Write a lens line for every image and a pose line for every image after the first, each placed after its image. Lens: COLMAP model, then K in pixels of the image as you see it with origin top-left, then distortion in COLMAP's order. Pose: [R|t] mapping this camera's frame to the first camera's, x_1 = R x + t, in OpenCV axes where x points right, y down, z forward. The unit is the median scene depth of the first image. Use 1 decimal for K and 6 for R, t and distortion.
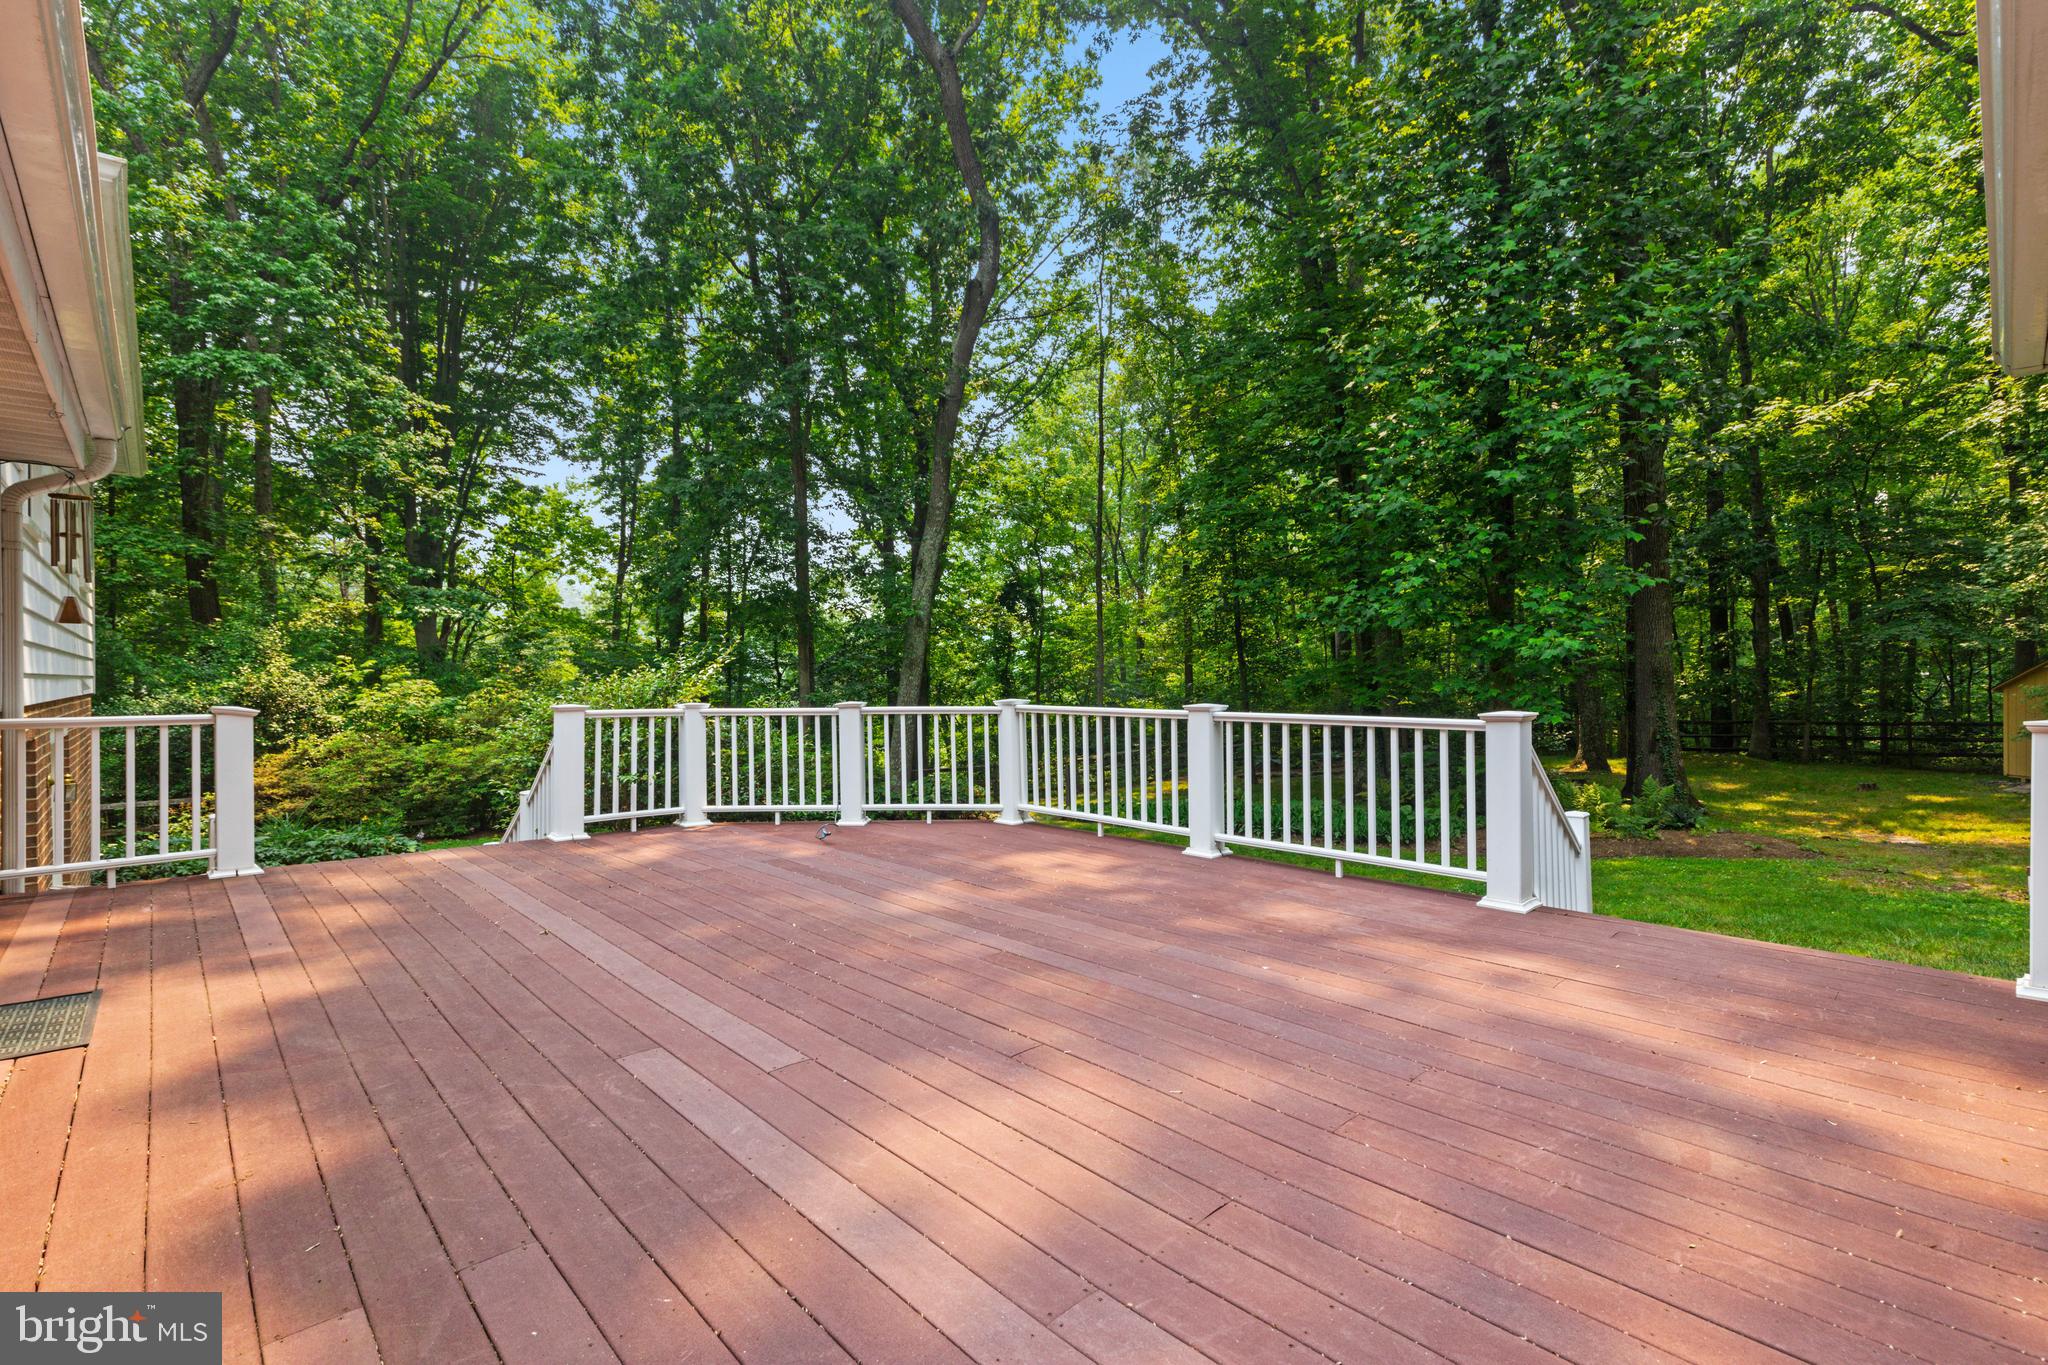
lens RADIAL K [[911.9, 0, 1016.2], [0, 911.9, 656.5], [0, 0, 1]] dist [0.001759, 0.000397]
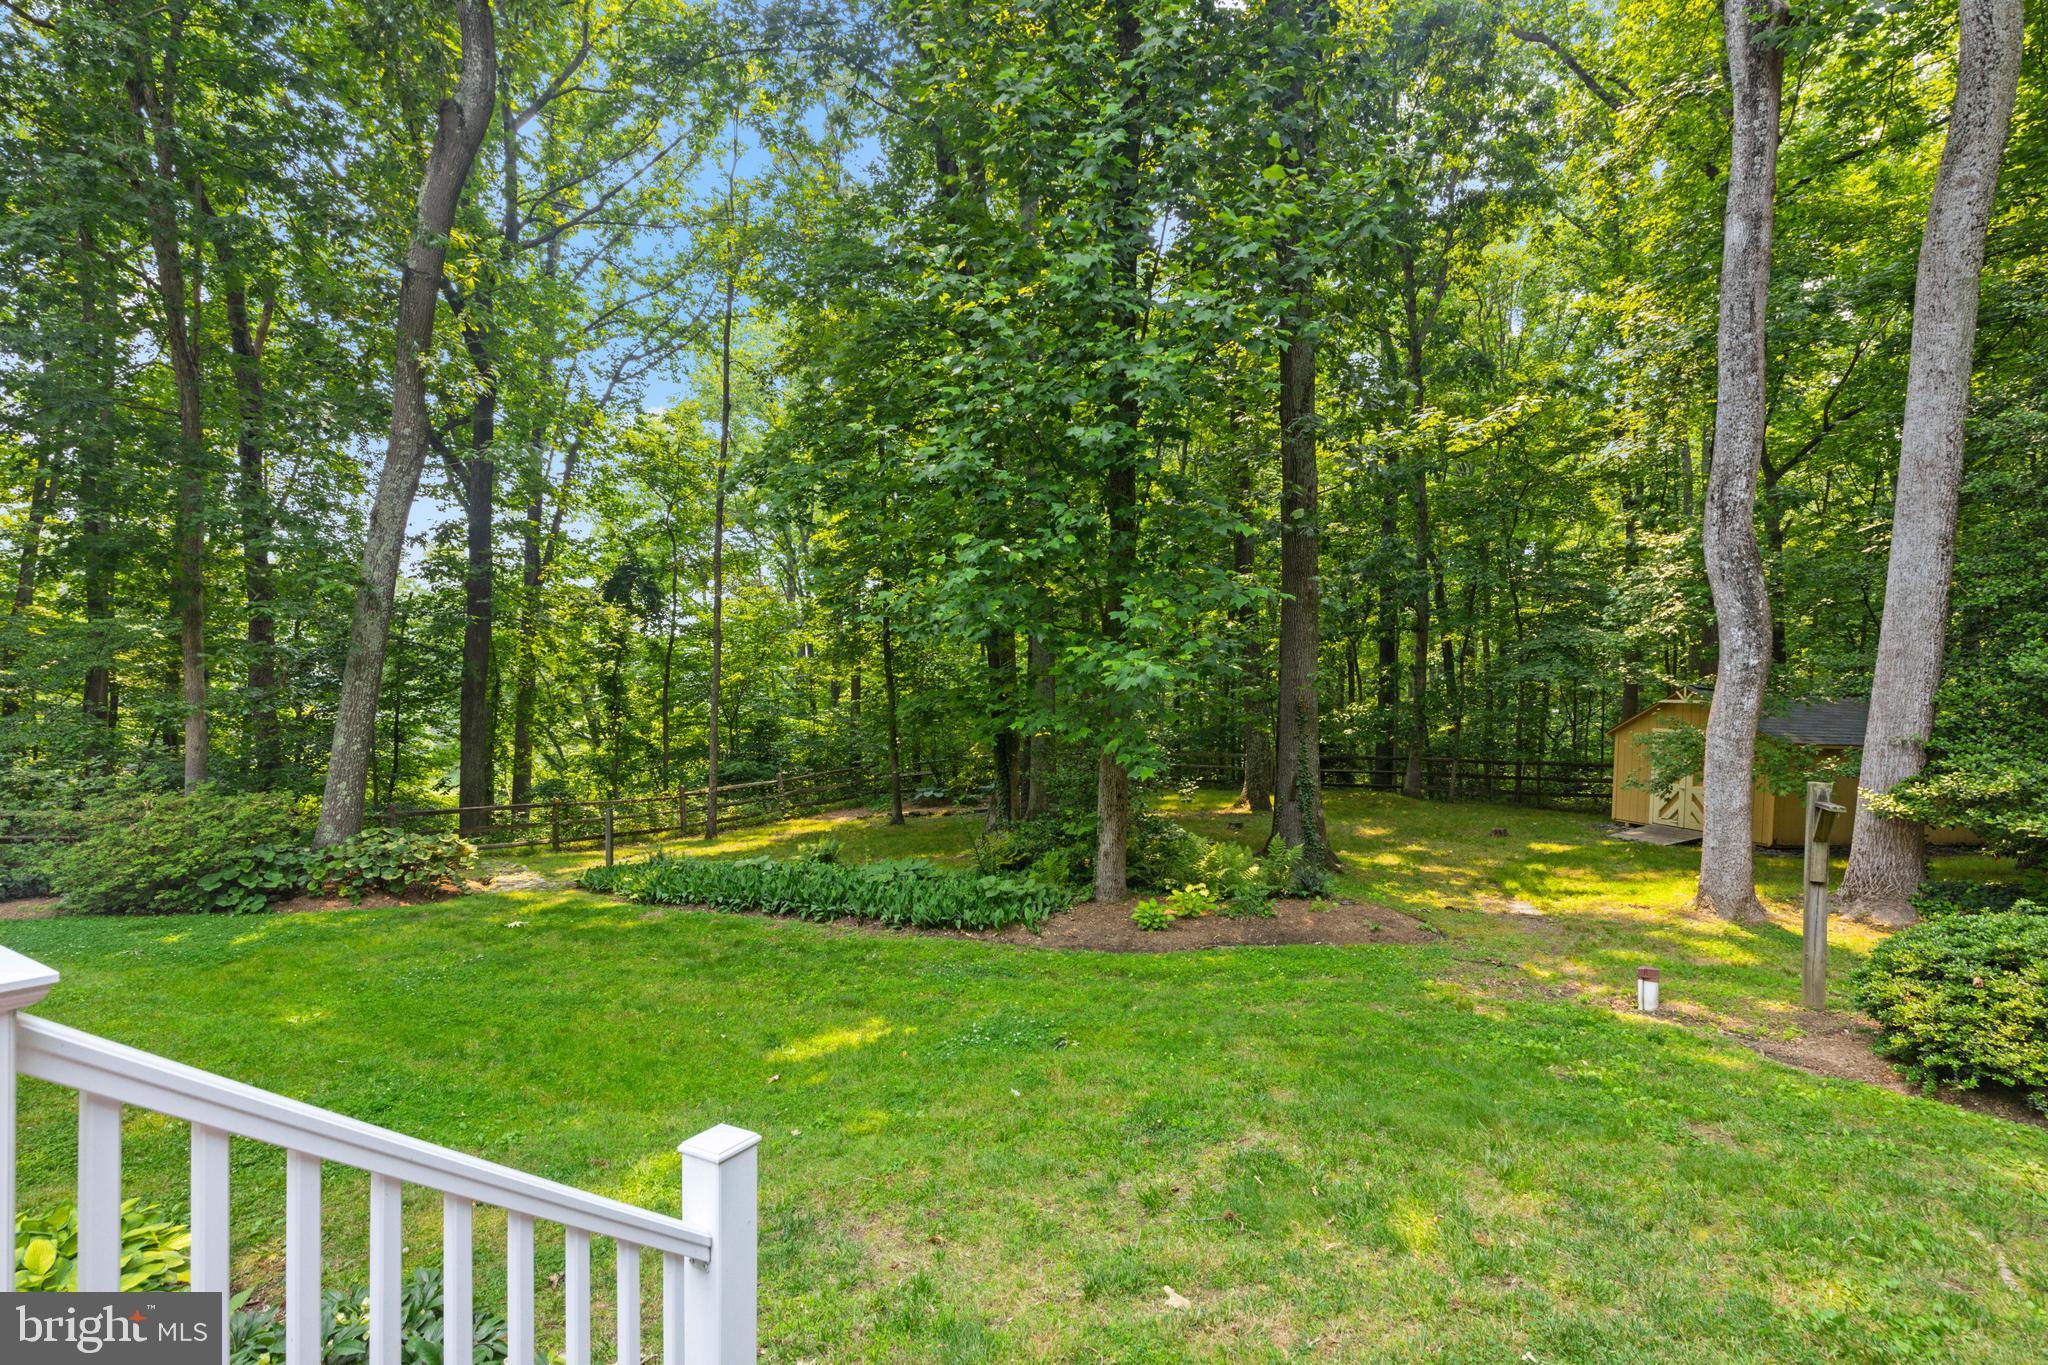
lens RADIAL K [[986.2, 0, 1024.0], [0, 986.2, 682.5], [0, 0, 1]] dist [0.021721, 0.000164]
pose [[0.957677, 0.035993, 0.285585, 0.146395], [-0.040373, 0.999140, 0.009461, -0.003992], [-0.284999, -0.020591, 0.958307, 0.142464]]
